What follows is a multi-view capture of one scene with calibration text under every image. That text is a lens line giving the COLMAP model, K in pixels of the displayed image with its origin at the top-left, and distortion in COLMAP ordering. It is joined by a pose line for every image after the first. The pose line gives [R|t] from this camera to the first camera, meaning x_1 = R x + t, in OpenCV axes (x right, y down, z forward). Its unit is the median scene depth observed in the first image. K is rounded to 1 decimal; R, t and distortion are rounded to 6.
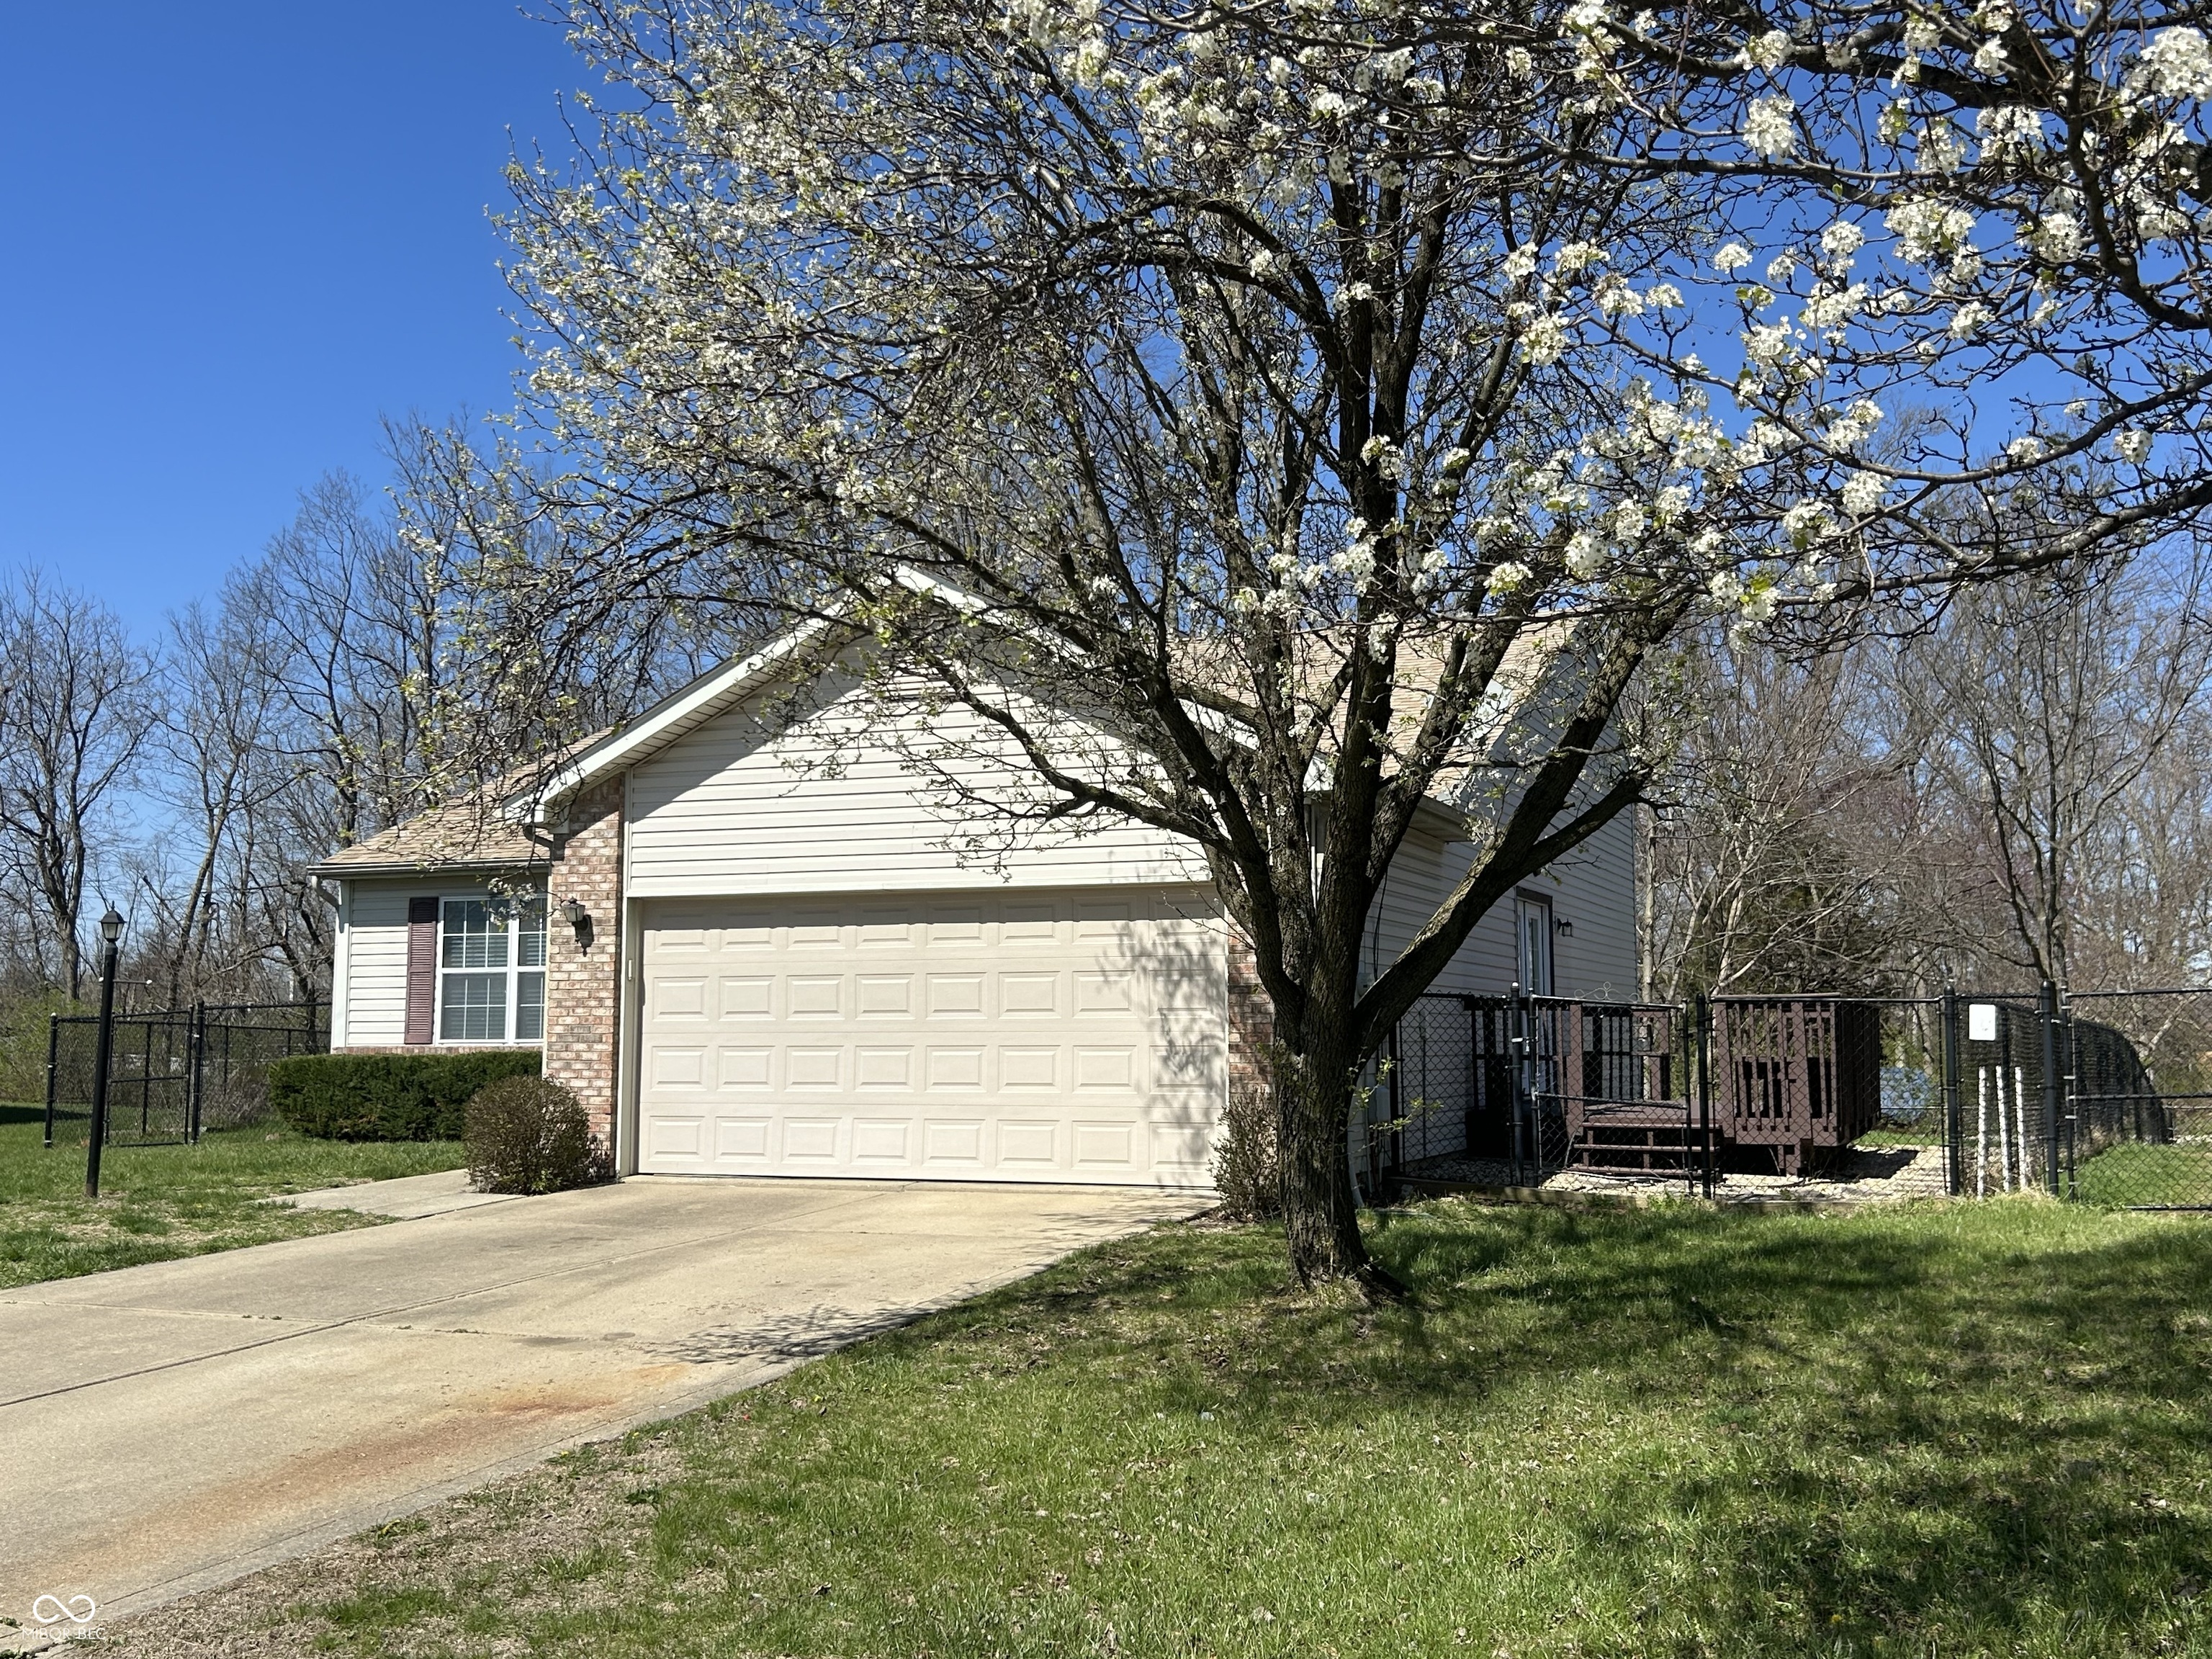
lens RADIAL K [[2126.2, 0, 1106.0], [0, 2126.2, 829.5], [0, 0, 1]] dist [0.197079, -0.002329]
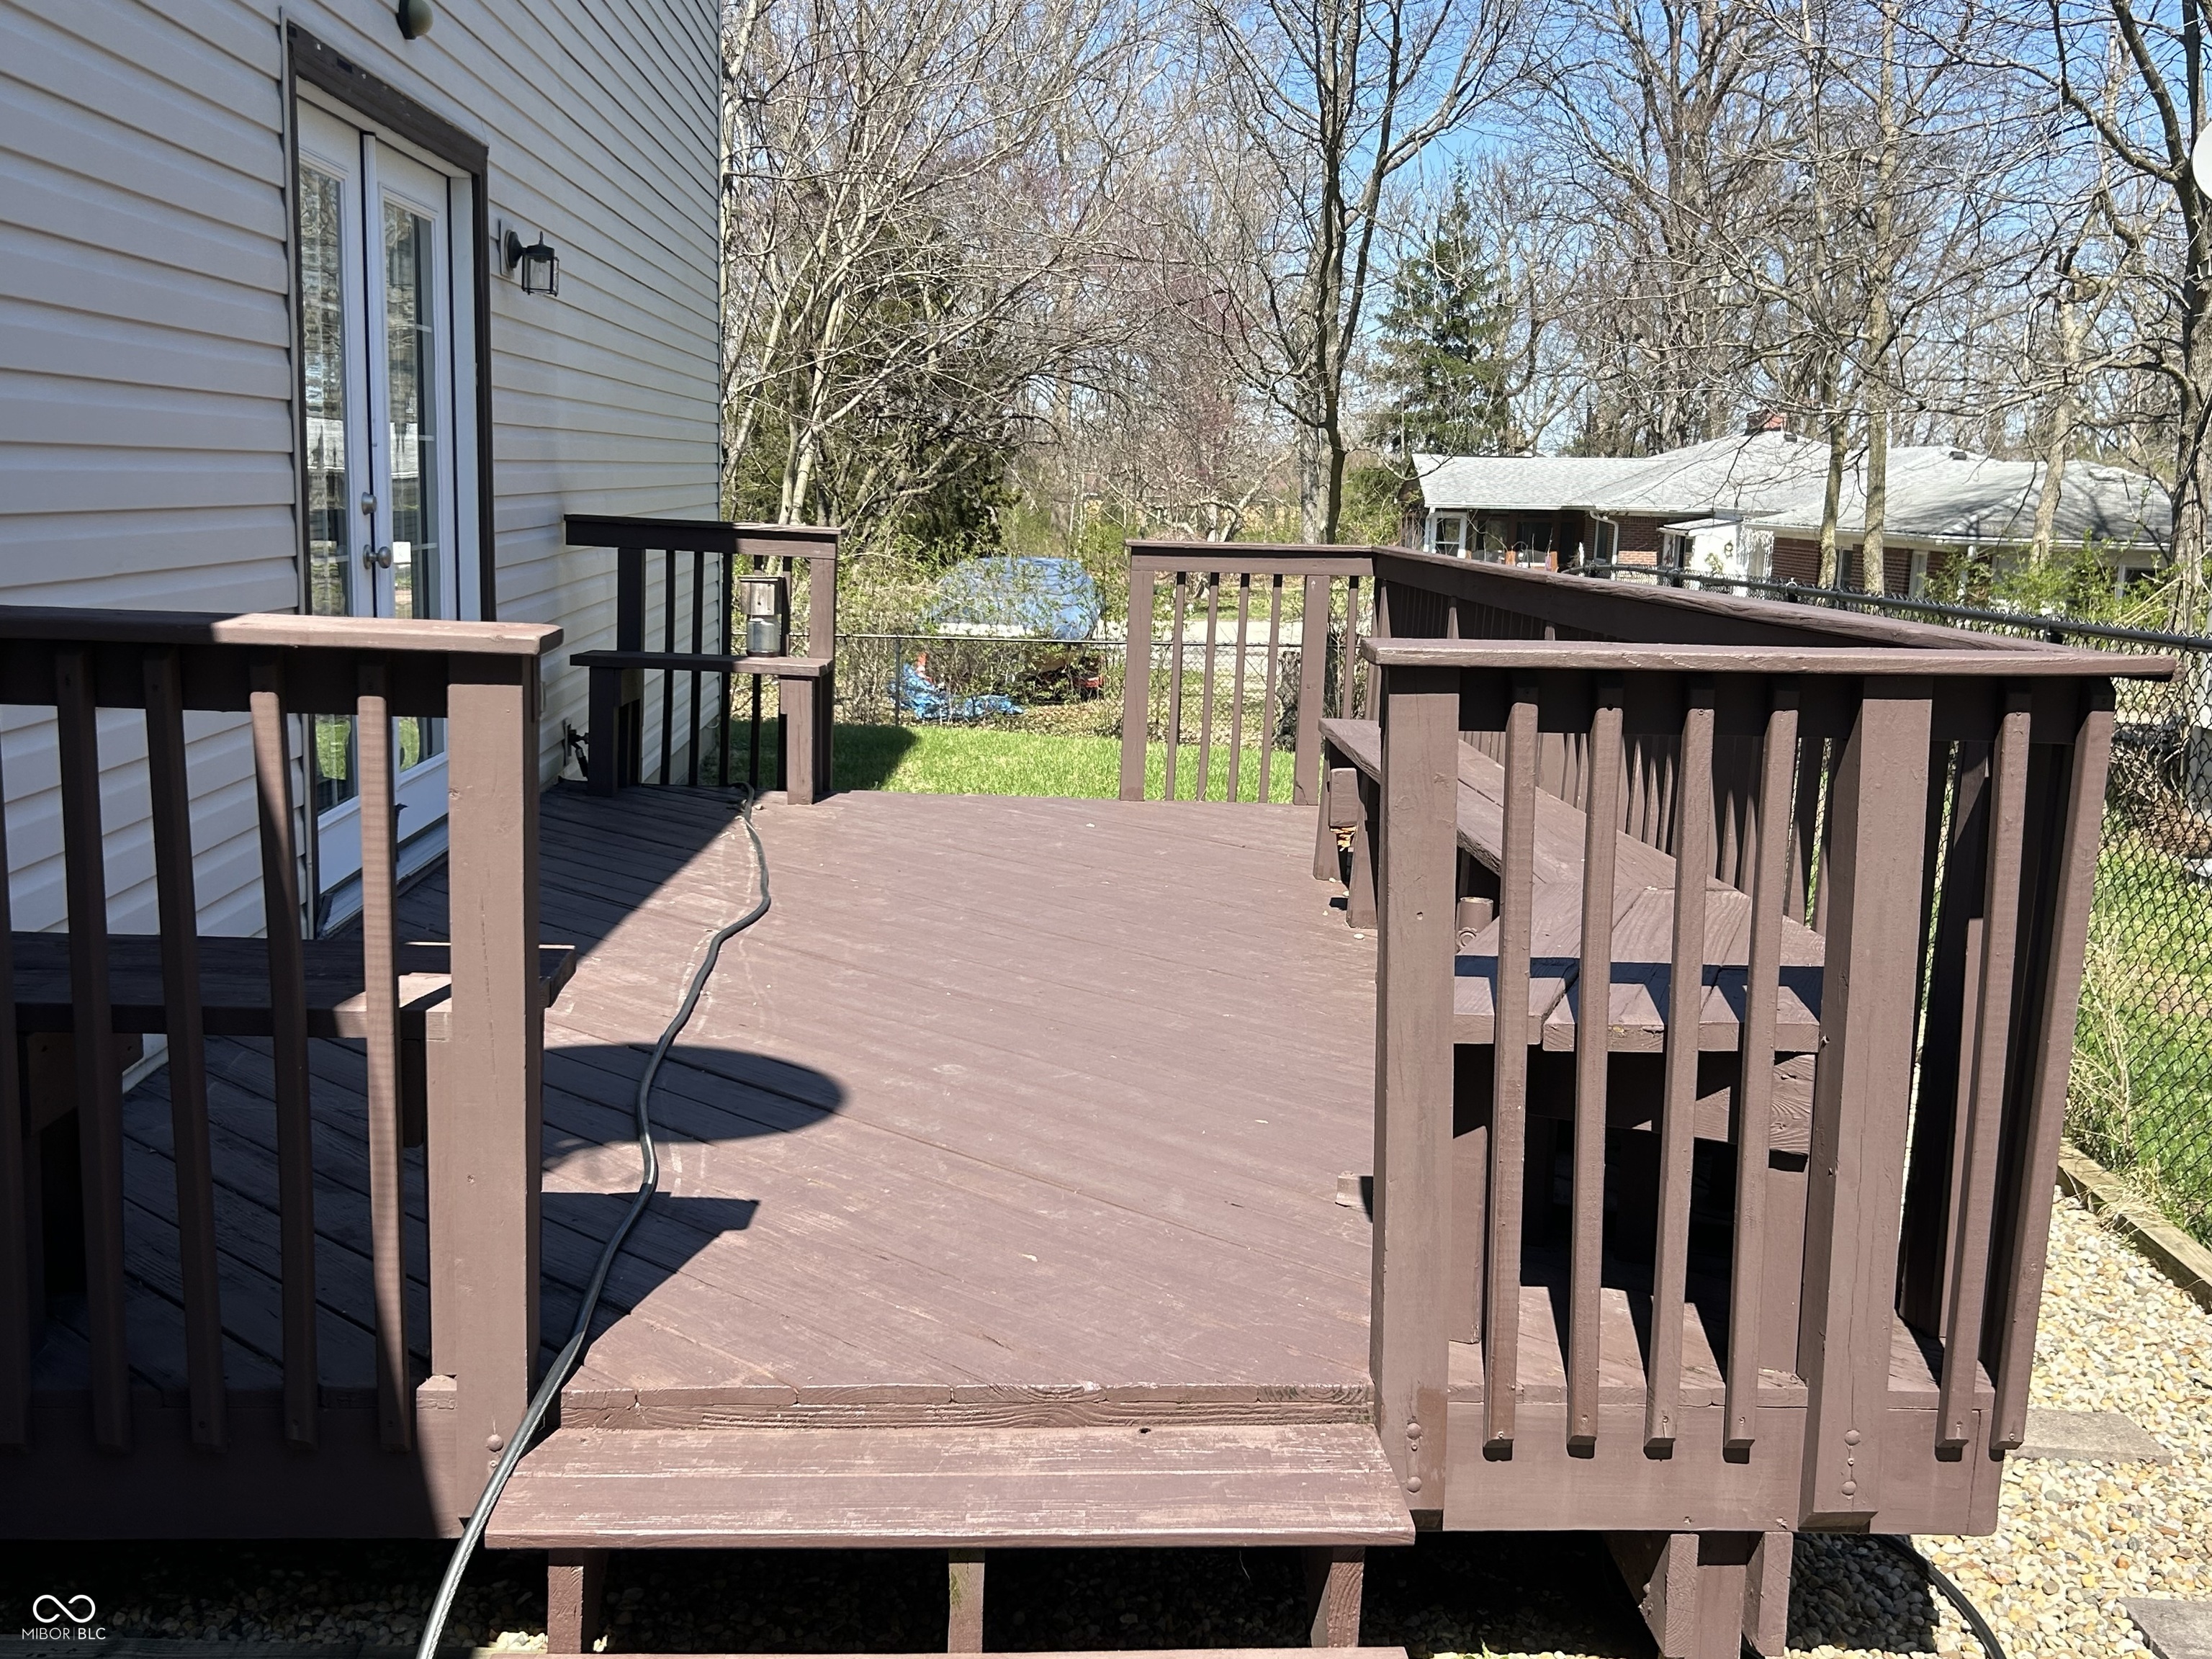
lens RADIAL K [[2126.2, 0, 1106.0], [0, 2126.2, 829.5], [0, 0, 1]] dist [0.197079, -0.002329]
pose [[0.903772, -0.037807, 0.426341, 0.172168], [-0.075700, 0.966269, 0.246159, 0.046951], [-0.421267, -0.254746, 0.870424, 0.760975]]
